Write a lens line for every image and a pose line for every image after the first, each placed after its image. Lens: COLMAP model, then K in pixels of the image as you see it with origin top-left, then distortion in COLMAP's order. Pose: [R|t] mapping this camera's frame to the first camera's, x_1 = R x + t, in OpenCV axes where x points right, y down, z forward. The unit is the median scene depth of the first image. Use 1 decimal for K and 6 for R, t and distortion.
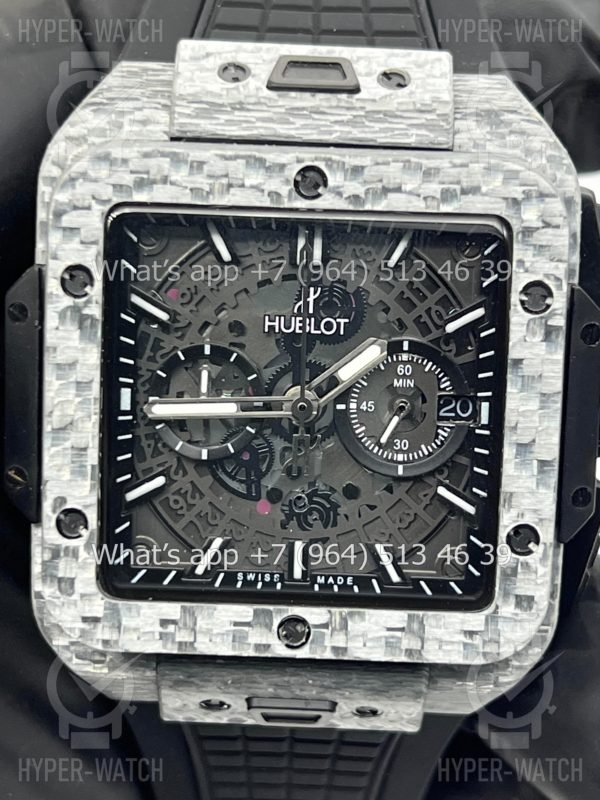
lens RADIAL K [[1886.2, 0, 297.7], [0, 1886.2, 401.3], [0, 0, 1]] dist [0.211358, 0.000000]
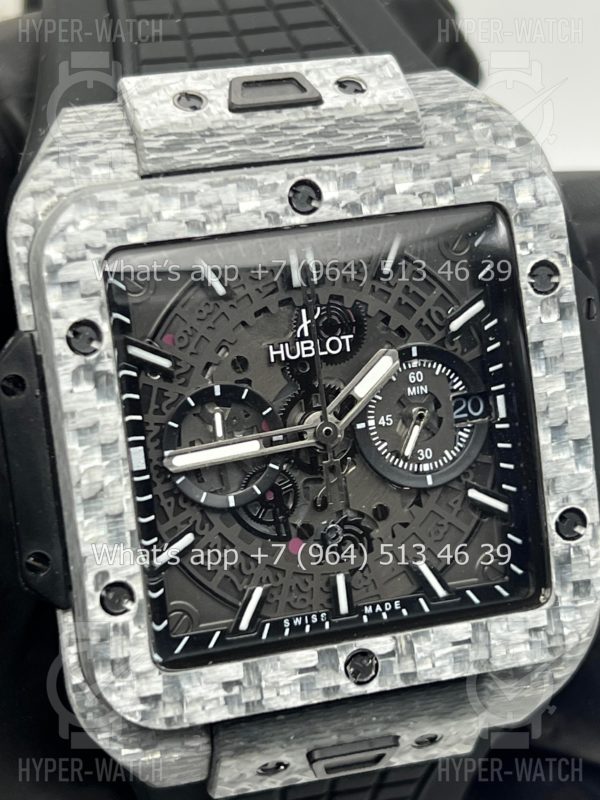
lens RADIAL K [[1886.2, 0, 300.6], [0, 1886.2, 400.3], [0, 0, 1]] dist [0.211358, 0.000000]
pose [[0.956213, -0.171806, 0.236939, -0.233224], [0.186554, 0.981584, -0.041123, 0.024125], [-0.225511, 0.083524, 0.970654, 0.073965]]
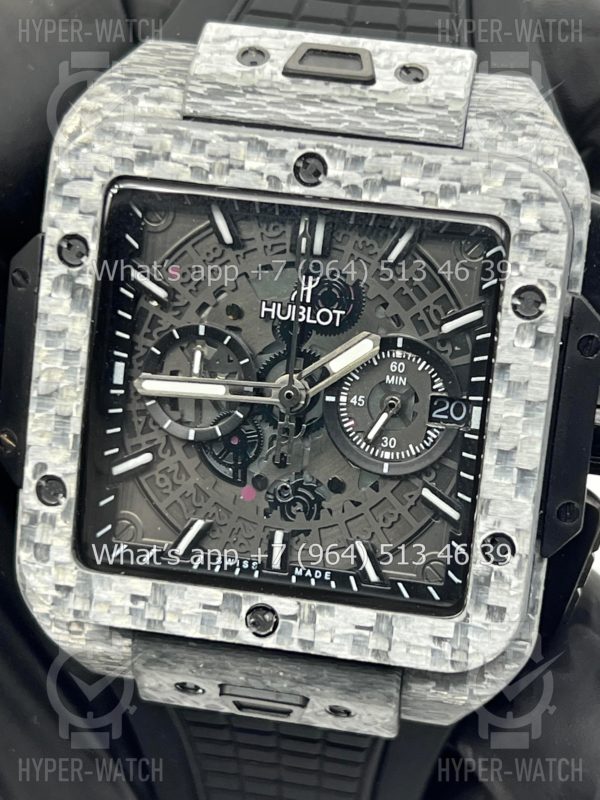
lens RADIAL K [[1886.2, 0, 302.2], [0, 1886.2, 399.4], [0, 0, 1]] dist [0.211358, 0.000000]
pose [[0.989006, 0.085074, -0.120954, 0.128925], [-0.087380, 0.996078, -0.013880, 0.018382], [0.119299, 0.024296, 0.992561, 0.014865]]
